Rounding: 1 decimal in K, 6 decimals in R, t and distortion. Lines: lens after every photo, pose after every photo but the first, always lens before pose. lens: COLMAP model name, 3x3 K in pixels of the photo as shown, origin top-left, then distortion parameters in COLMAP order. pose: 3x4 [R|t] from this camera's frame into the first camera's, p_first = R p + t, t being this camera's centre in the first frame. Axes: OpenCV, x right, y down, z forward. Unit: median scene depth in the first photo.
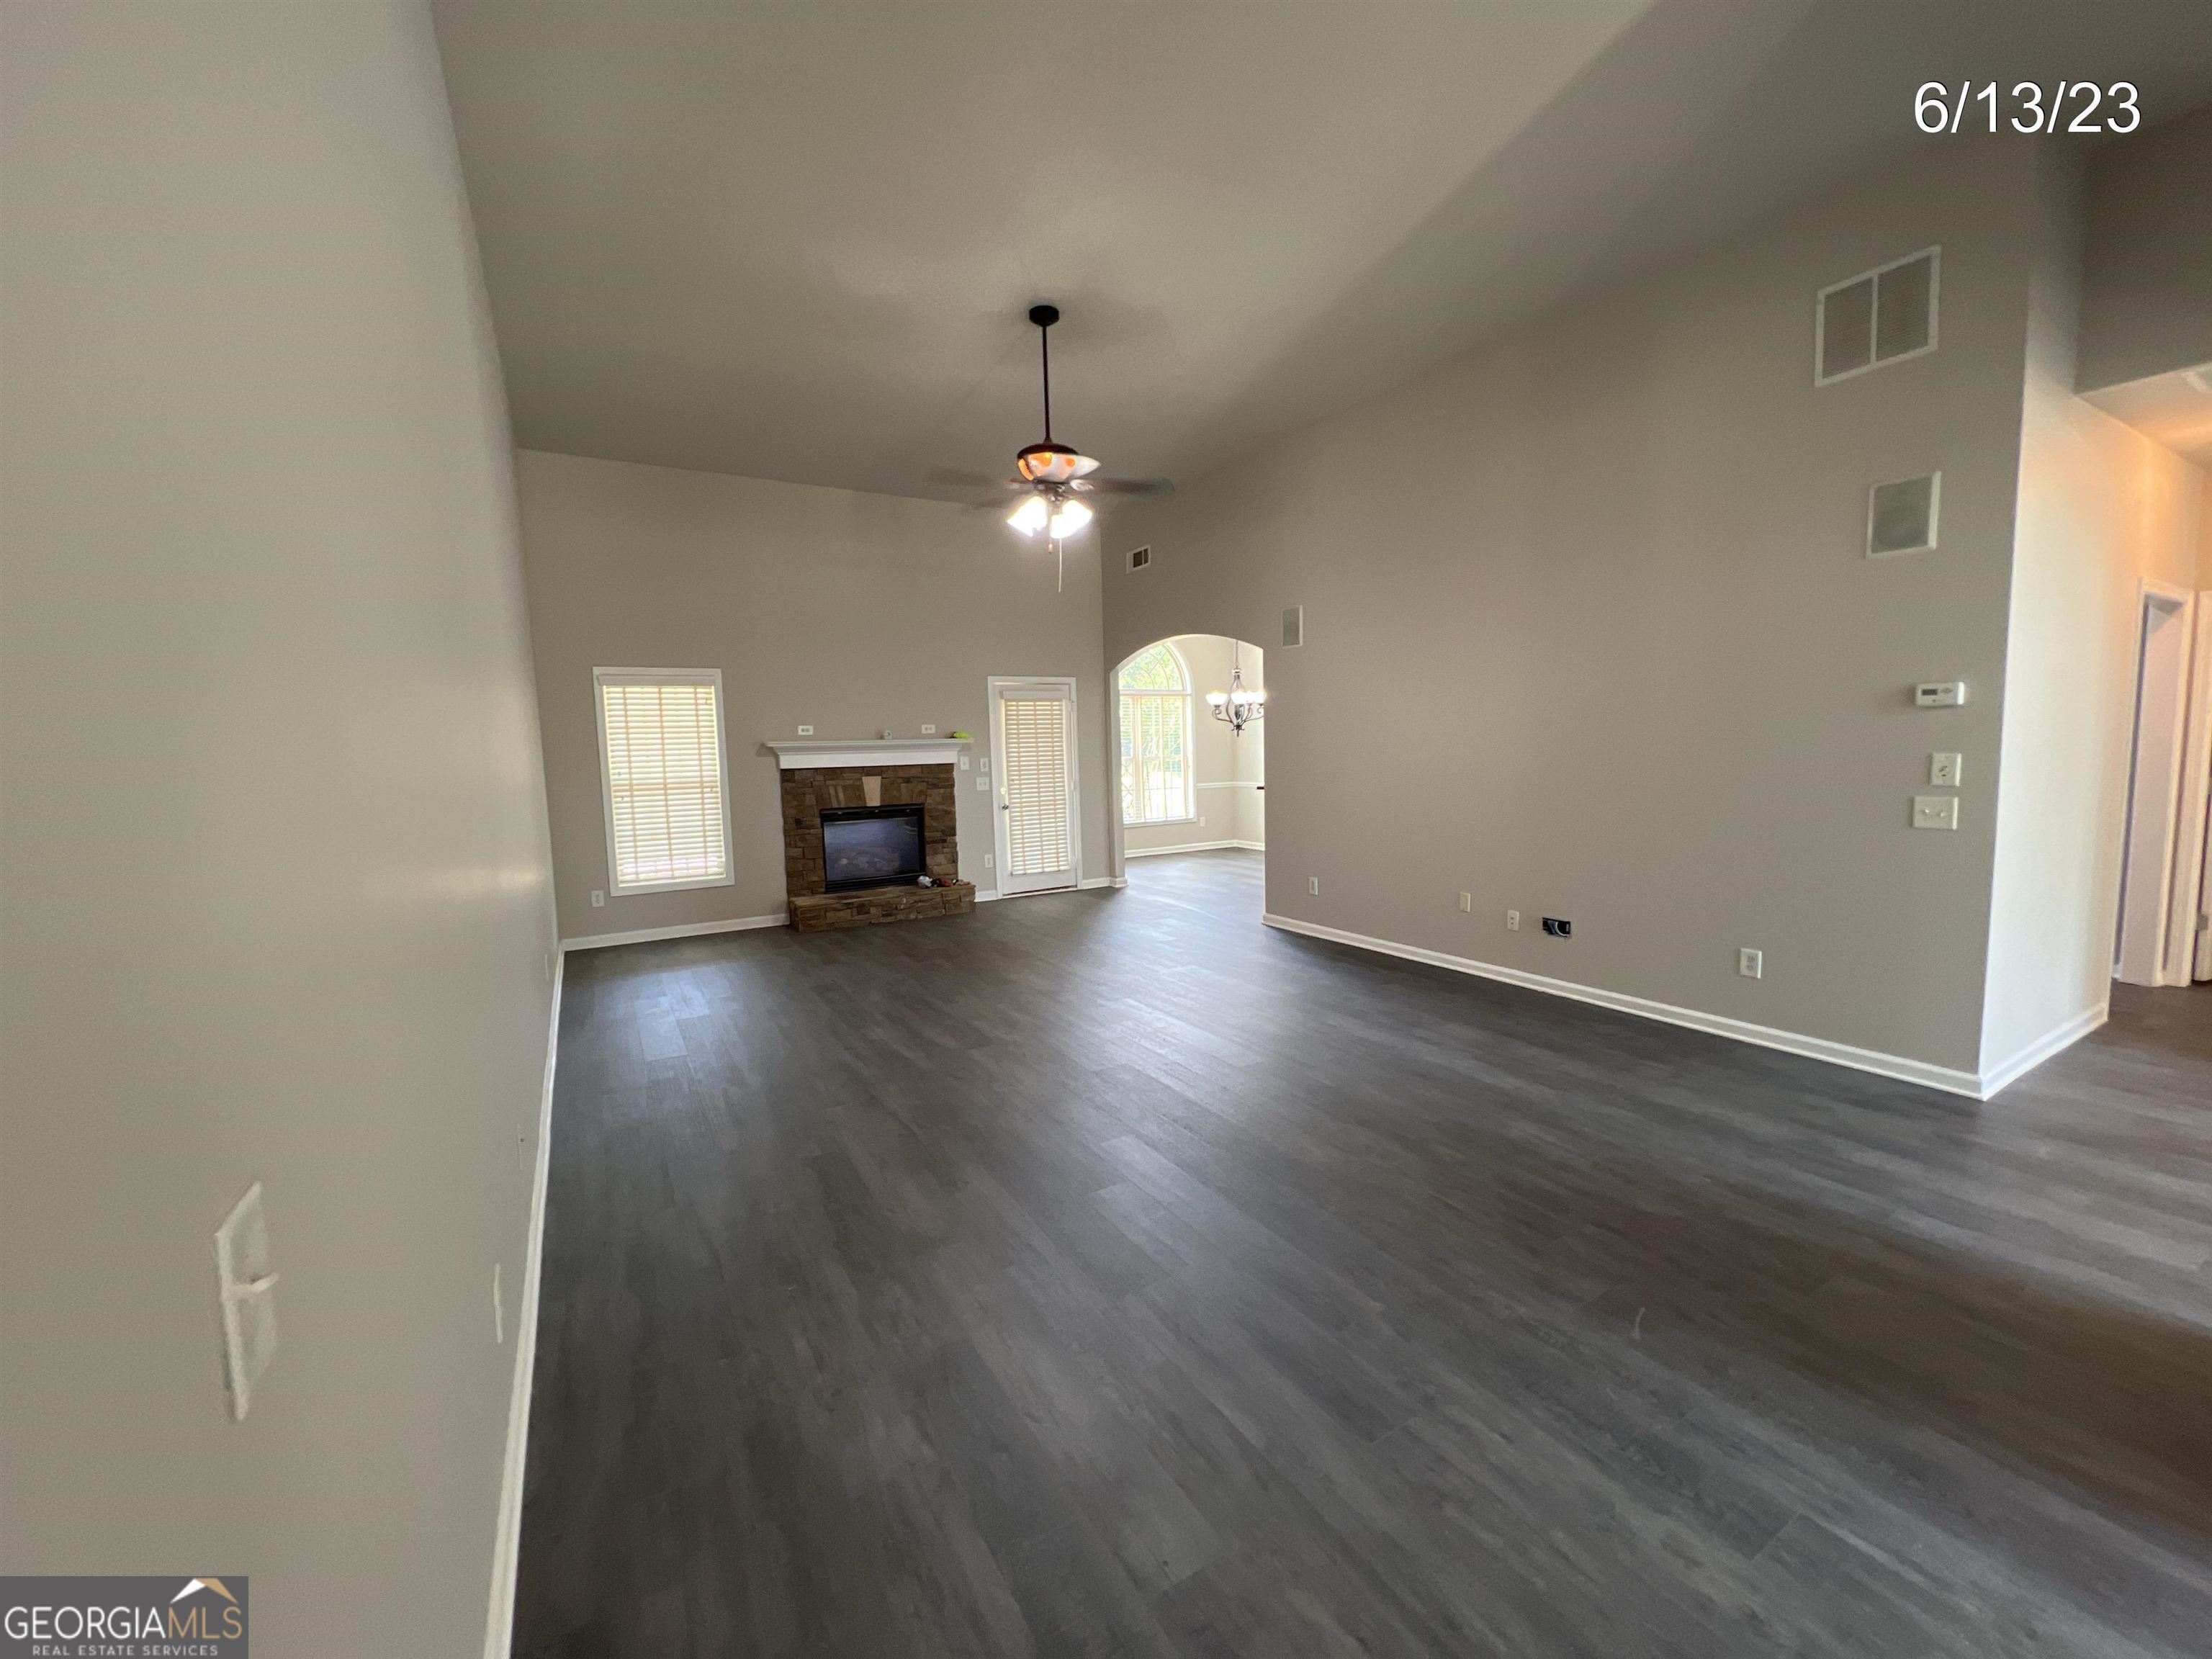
lens RADIAL K [[875.0, 0, 1106.0], [0, 875.0, 829.5], [0, 0, 1]] dist [0.000591, -0.000086]
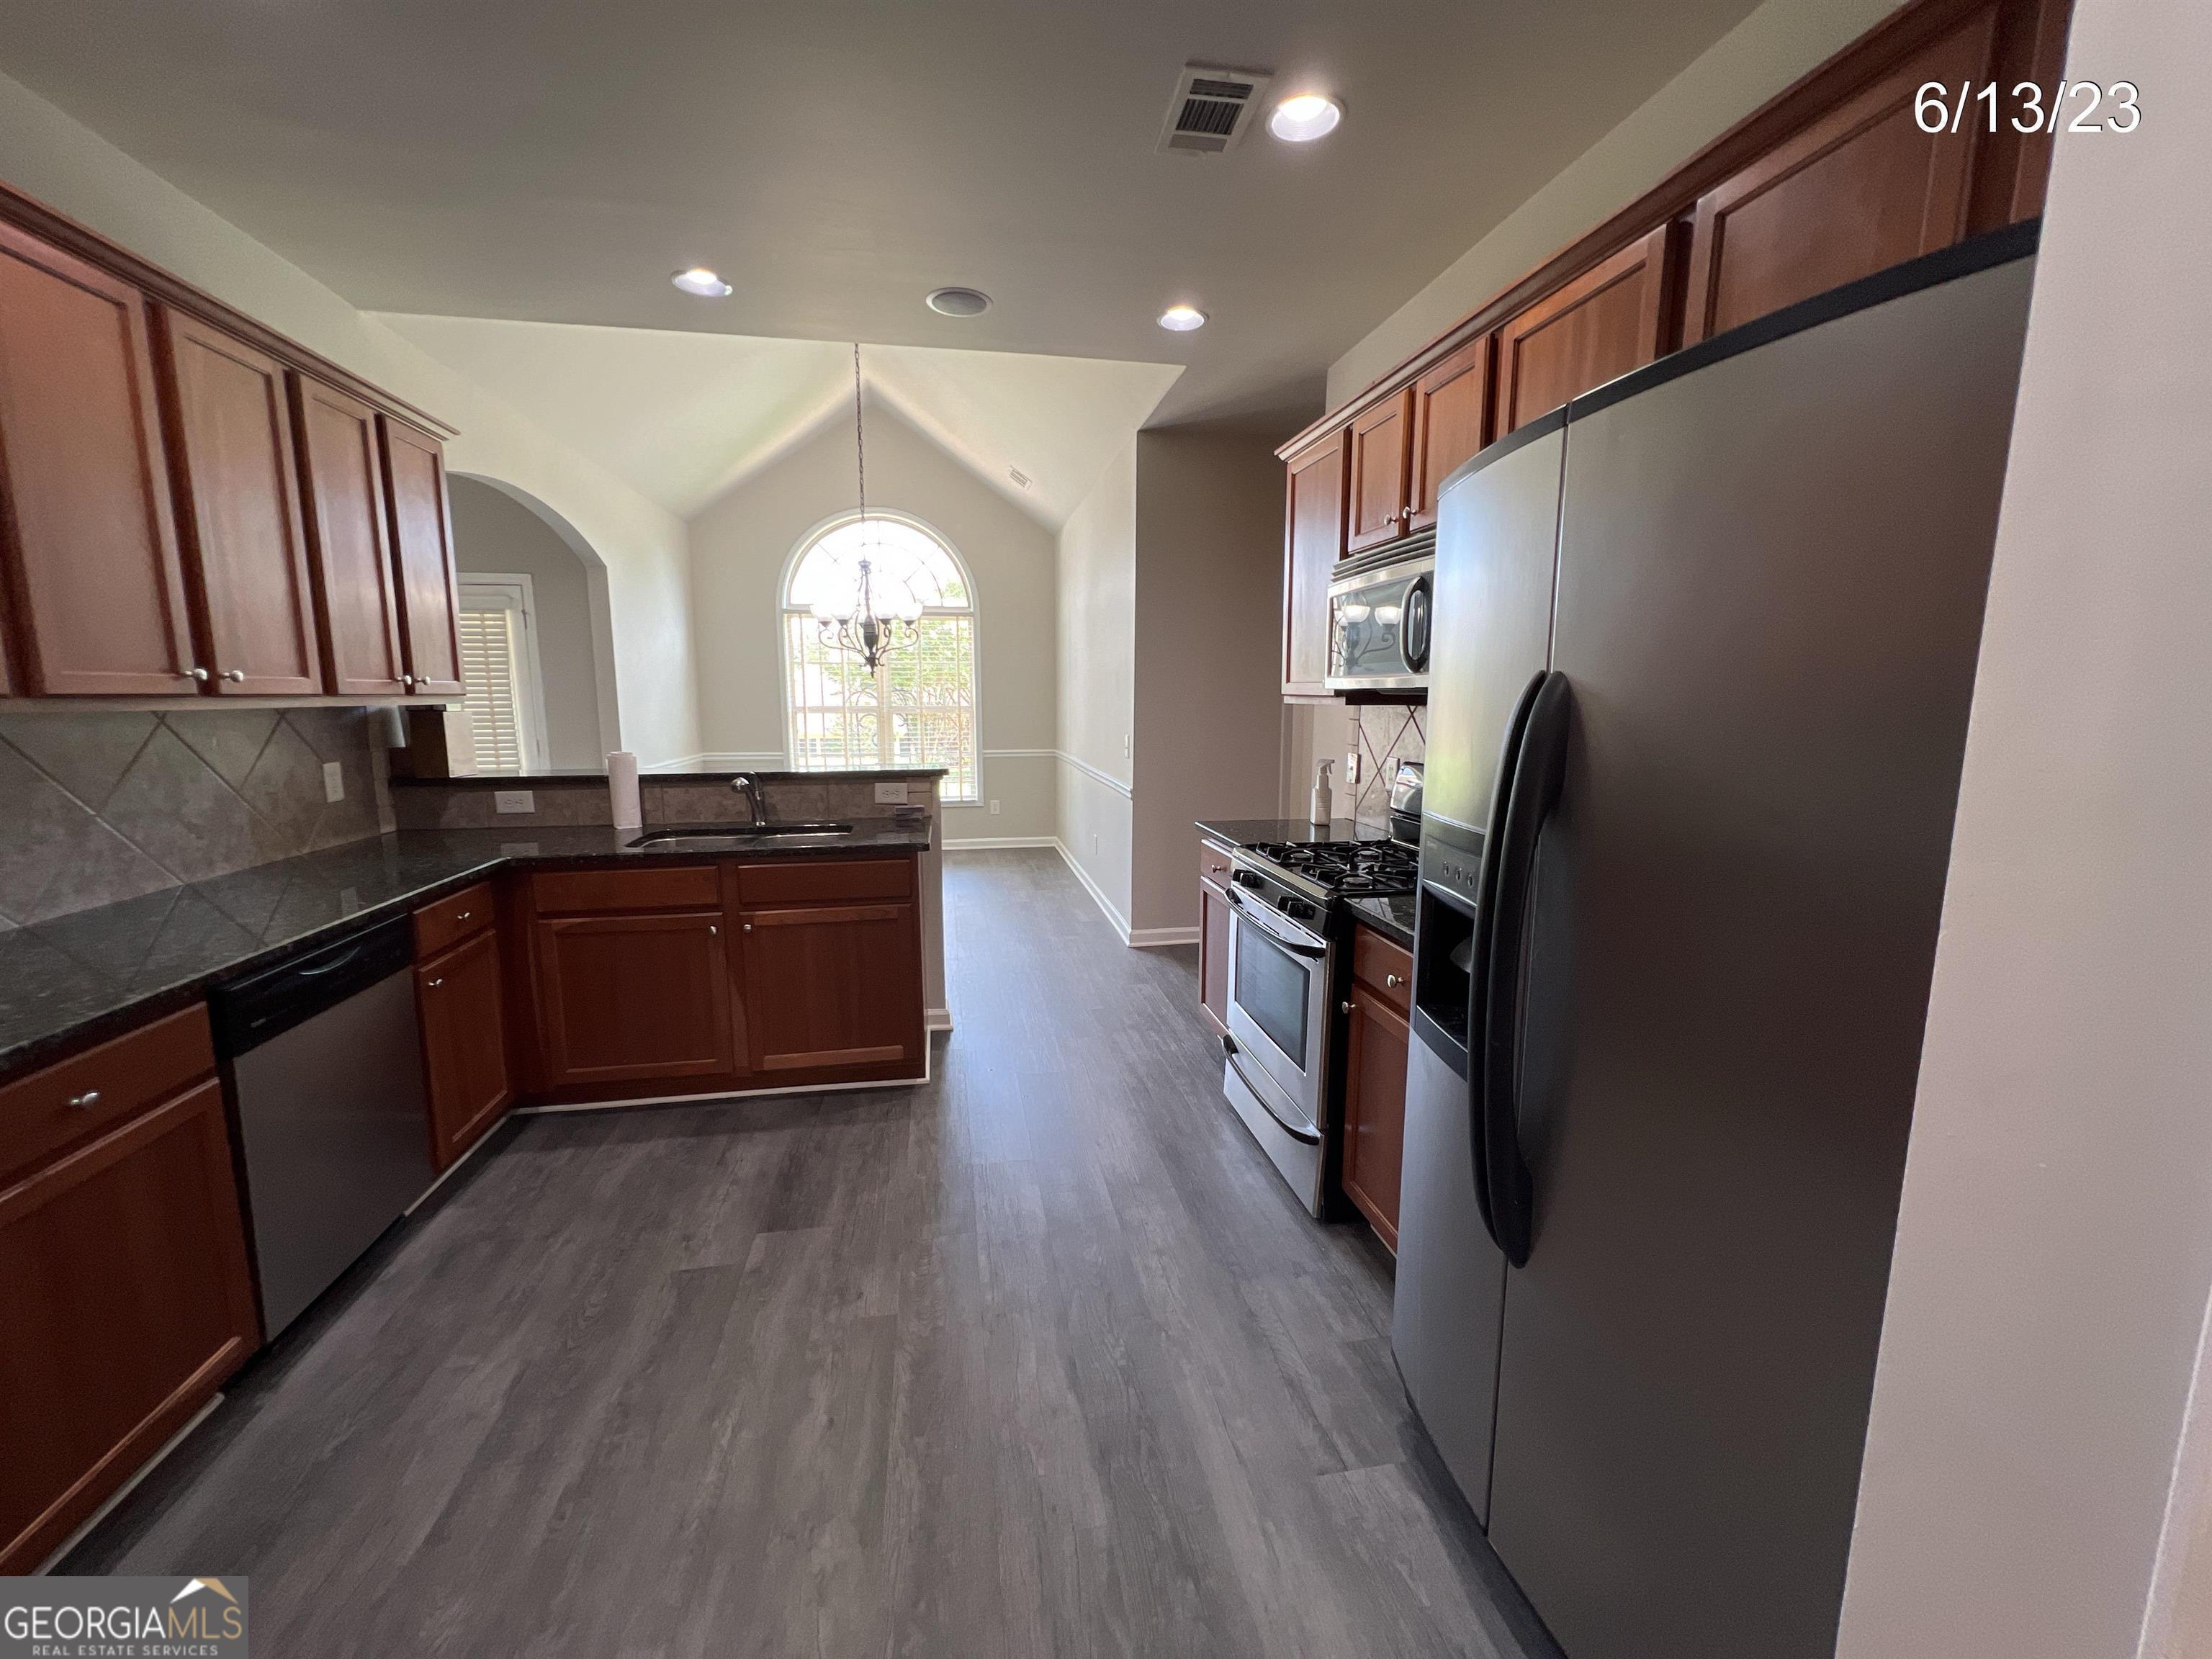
lens RADIAL K [[875.0, 0, 1106.0], [0, 875.0, 829.5], [0, 0, 1]] dist [0.000591, -0.000086]
pose [[0.939329, 0.076196, -0.334449, 0.622505], [-0.053025, 0.995551, 0.077886, -0.072385], [0.338895, -0.055426, 0.939190, 0.614679]]
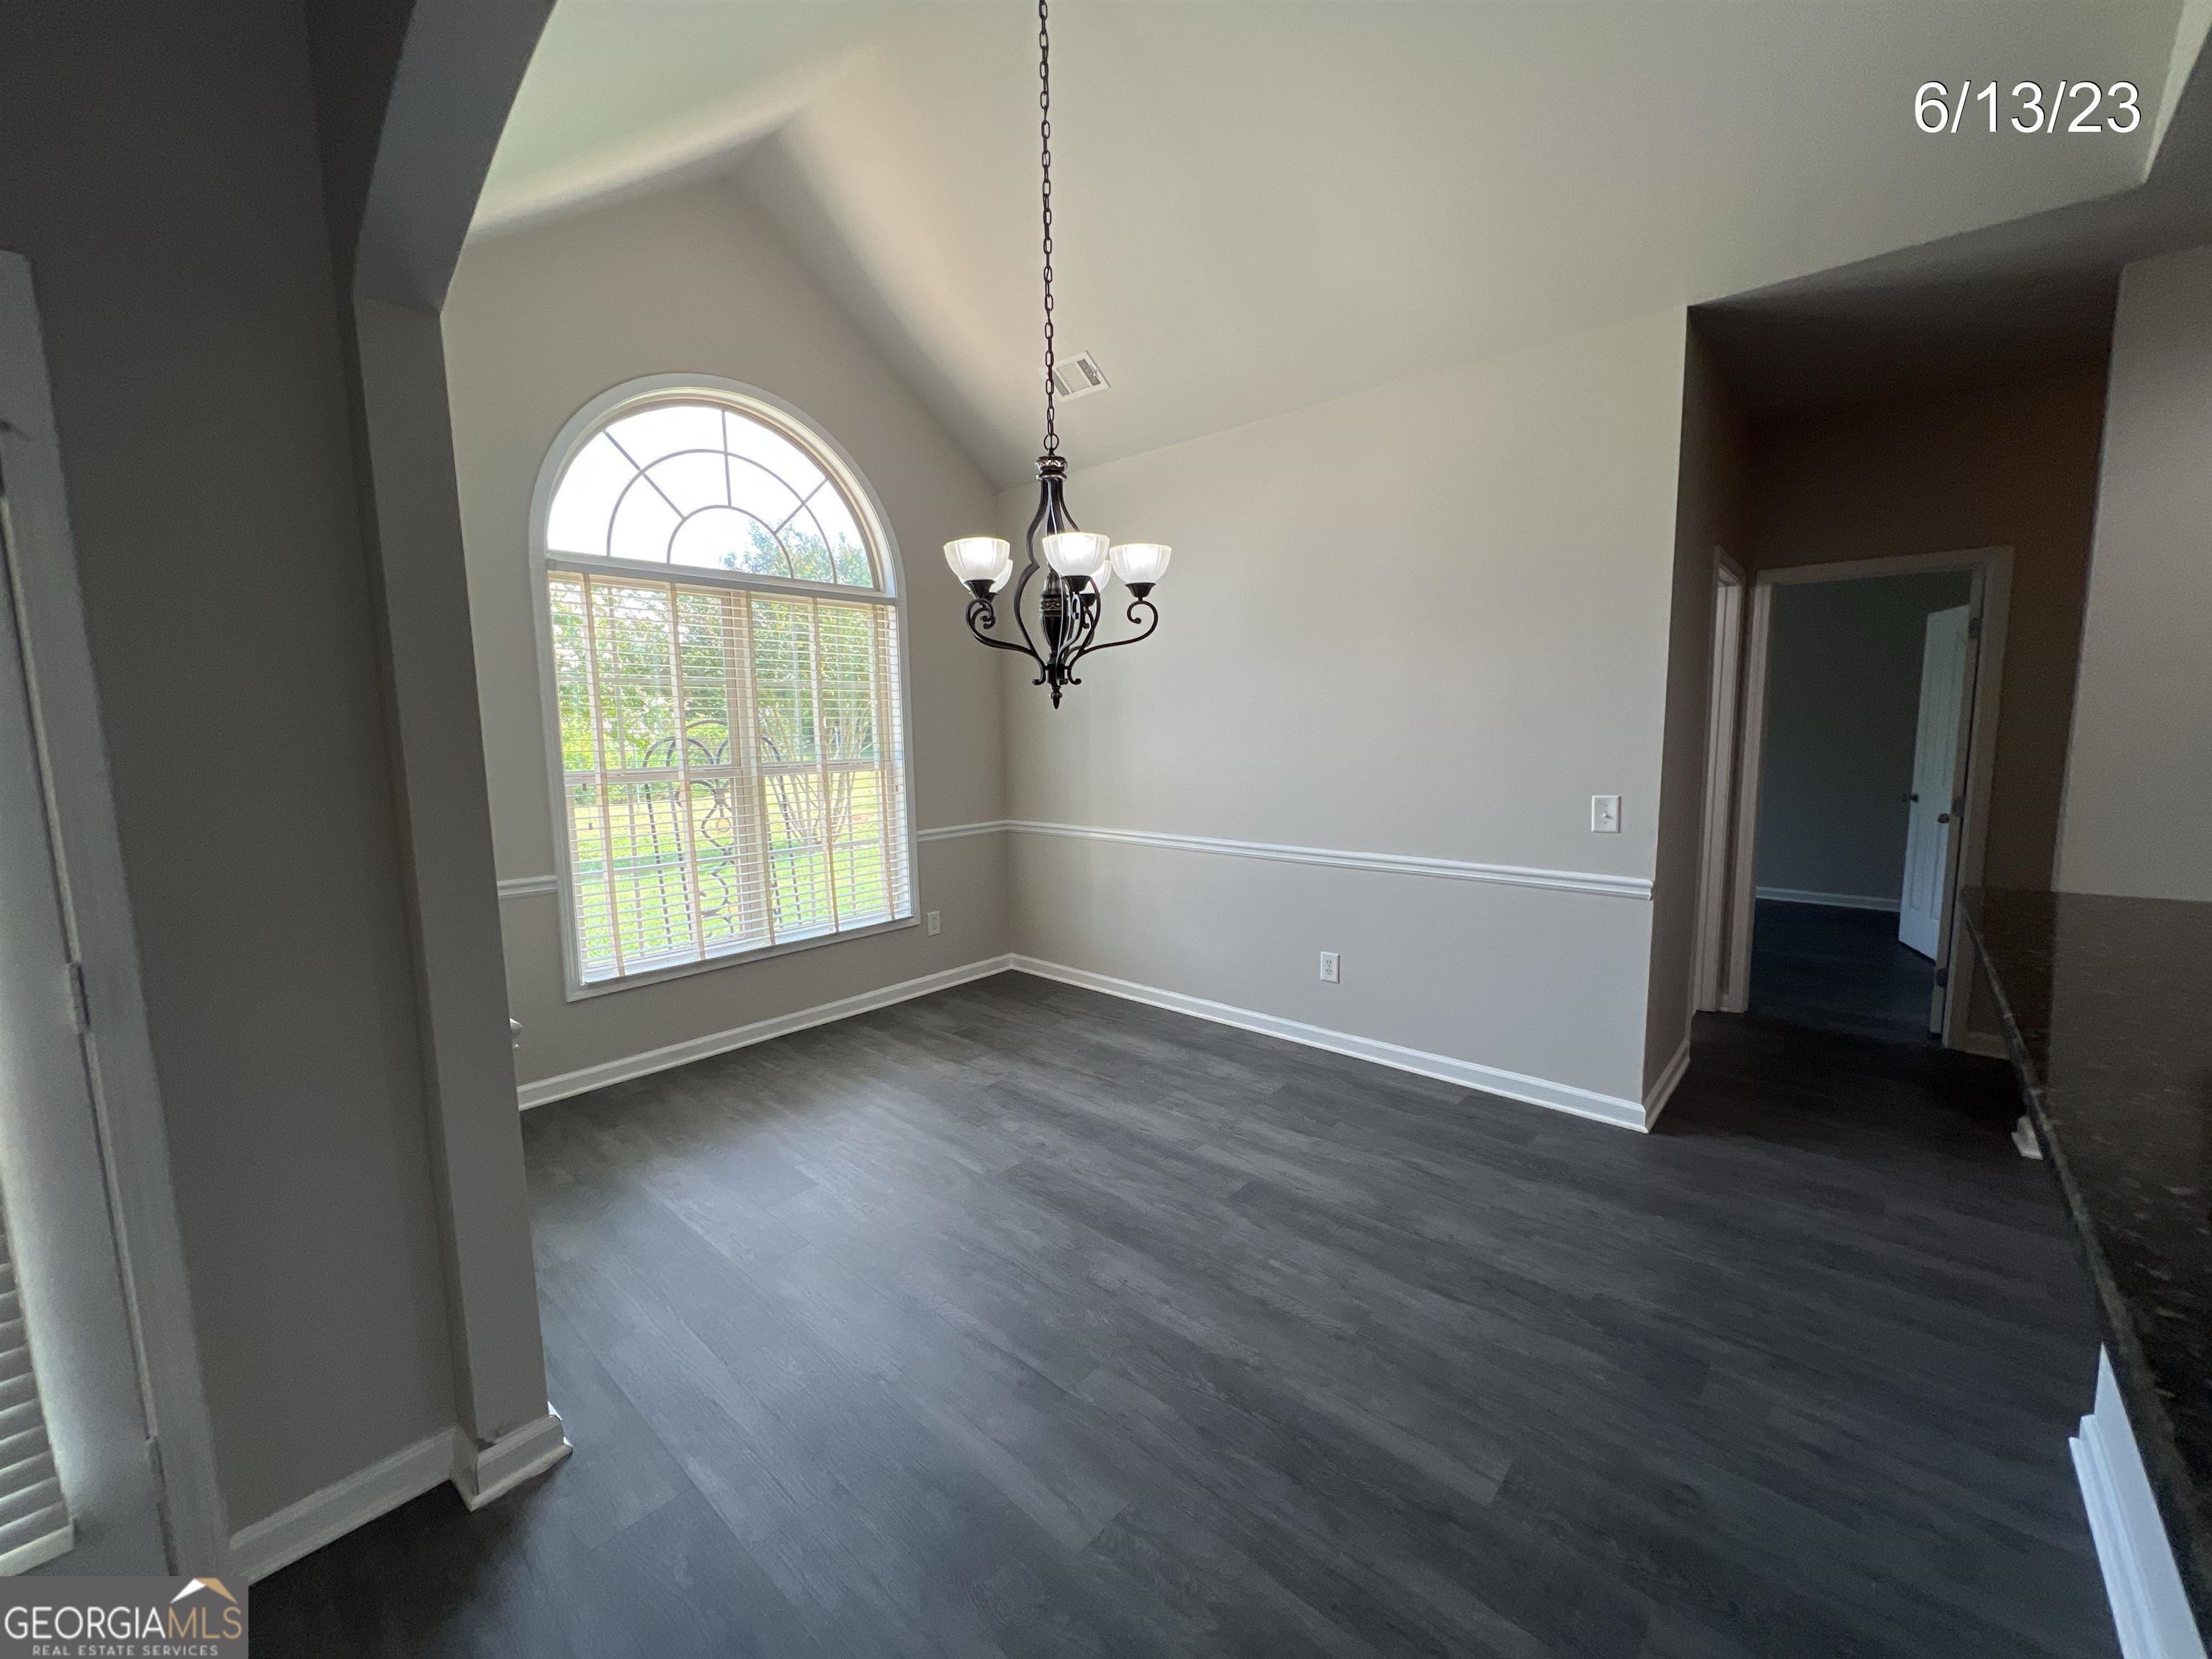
lens RADIAL K [[875.0, 0, 1106.0], [0, 875.0, 829.5], [0, 0, 1]] dist [0.000591, -0.000086]
pose [[0.953094, -0.023659, 0.301748, 0.099481], [0.016532, 0.999521, 0.026149, -0.091384], [-0.302222, -0.019934, 0.953029, 0.899868]]
